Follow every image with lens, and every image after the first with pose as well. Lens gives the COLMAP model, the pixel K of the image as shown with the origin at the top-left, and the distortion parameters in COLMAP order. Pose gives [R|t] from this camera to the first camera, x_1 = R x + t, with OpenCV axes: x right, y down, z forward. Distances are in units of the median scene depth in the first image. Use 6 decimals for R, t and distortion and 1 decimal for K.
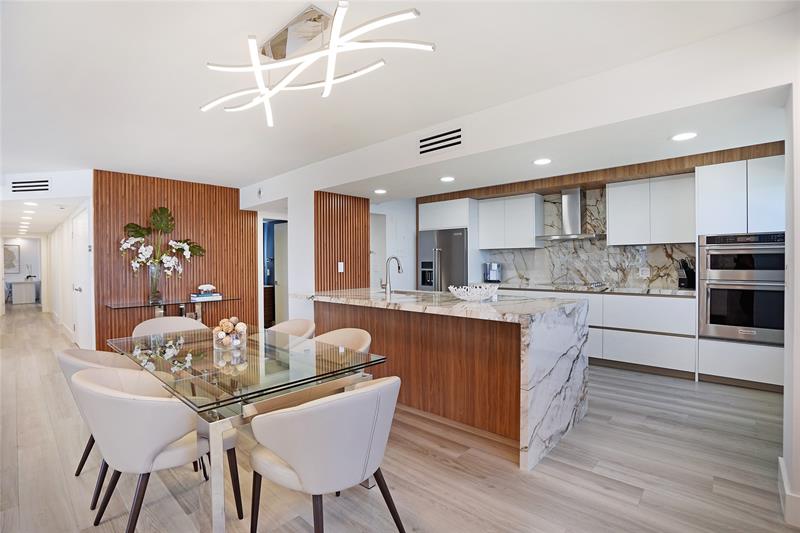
lens RADIAL K [[372.7, 0, 400.0], [0, 372.7, 266.5], [0, 0, 1]] dist [-0.062007, 0.022481]
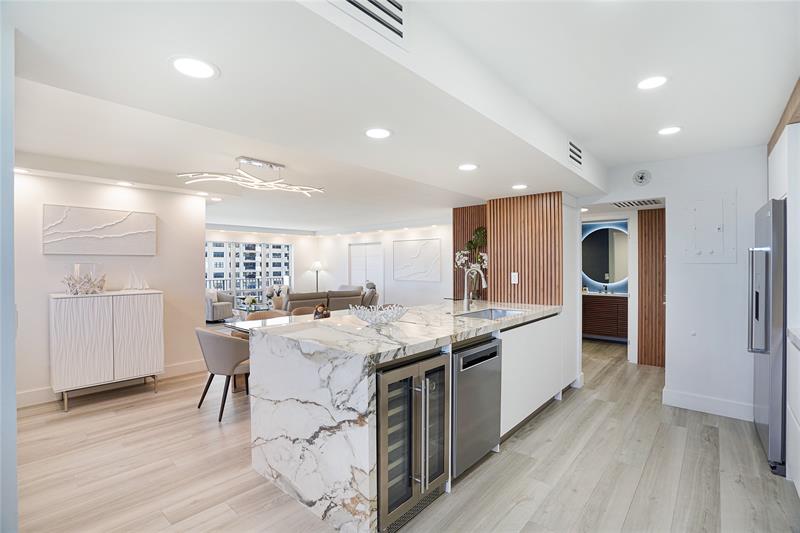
lens RADIAL K [[372.7, 0, 400.0], [0, 372.7, 266.5], [0, 0, 1]] dist [-0.062007, 0.022481]
pose [[0.028721, 0.013253, -0.999500, 0.724341], [-0.005625, 0.999898, 0.013096, -0.036206], [0.999572, 0.005246, 0.028793, 0.694623]]
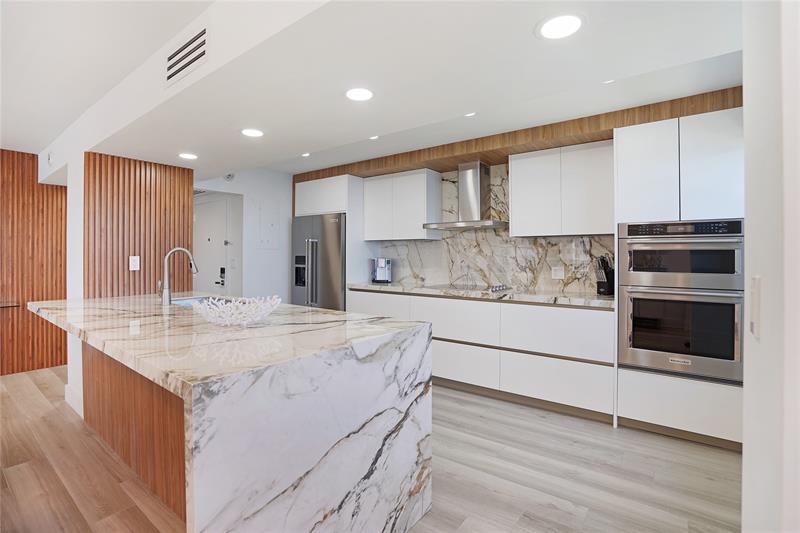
lens RADIAL K [[378.1, 0, 397.8], [0, 378.1, 254.5], [0, 0, 1]] dist [-0.065219, 0.023834]
pose [[0.995057, 0.009148, 0.098882, 0.266126], [-0.007947, 0.999890, -0.012530, -0.009772], [-0.098985, 0.011683, 0.995020, 0.260259]]
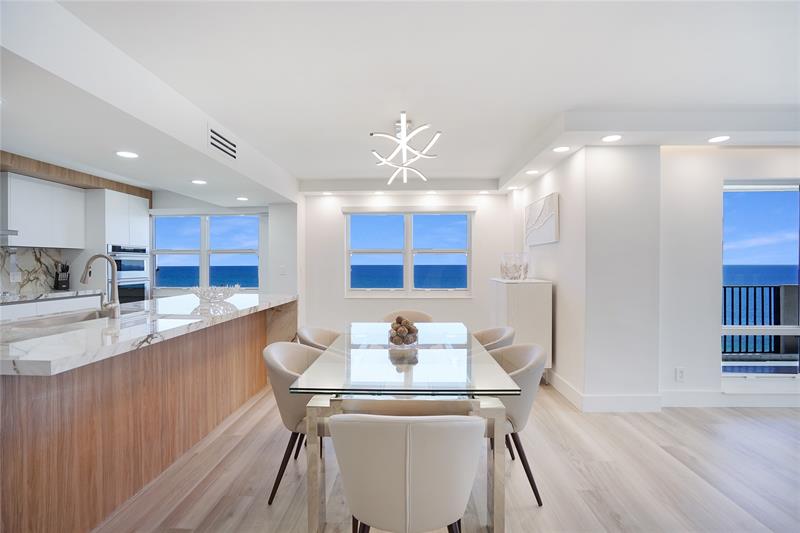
lens RADIAL K [[372.7, 0, 400.0], [0, 372.7, 266.5], [0, 0, 1]] dist [-0.062007, 0.022481]
pose [[-0.655046, 0.002123, 0.755586, -0.647440], [0.013378, 0.999872, 0.008789, -0.005665], [-0.755471, 0.015865, -0.654990, 0.876693]]
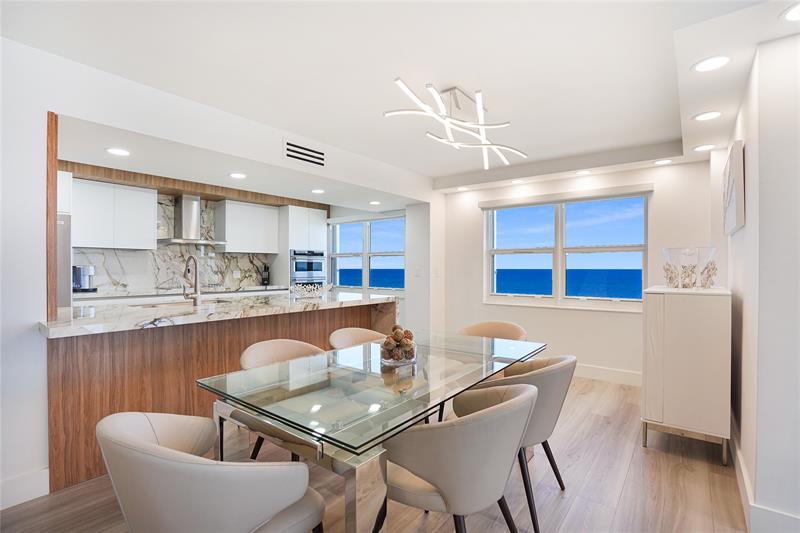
lens RADIAL K [[380.1, 0, 398.6], [0, 380.1, 266.9], [0, 0, 1]] dist [-0.070493, 0.030336]
pose [[-0.082327, 0.008017, 0.996573, -0.694651], [0.009293, 0.999930, -0.007277, 0.004392], [-0.996562, 0.008662, -0.082396, 0.557343]]
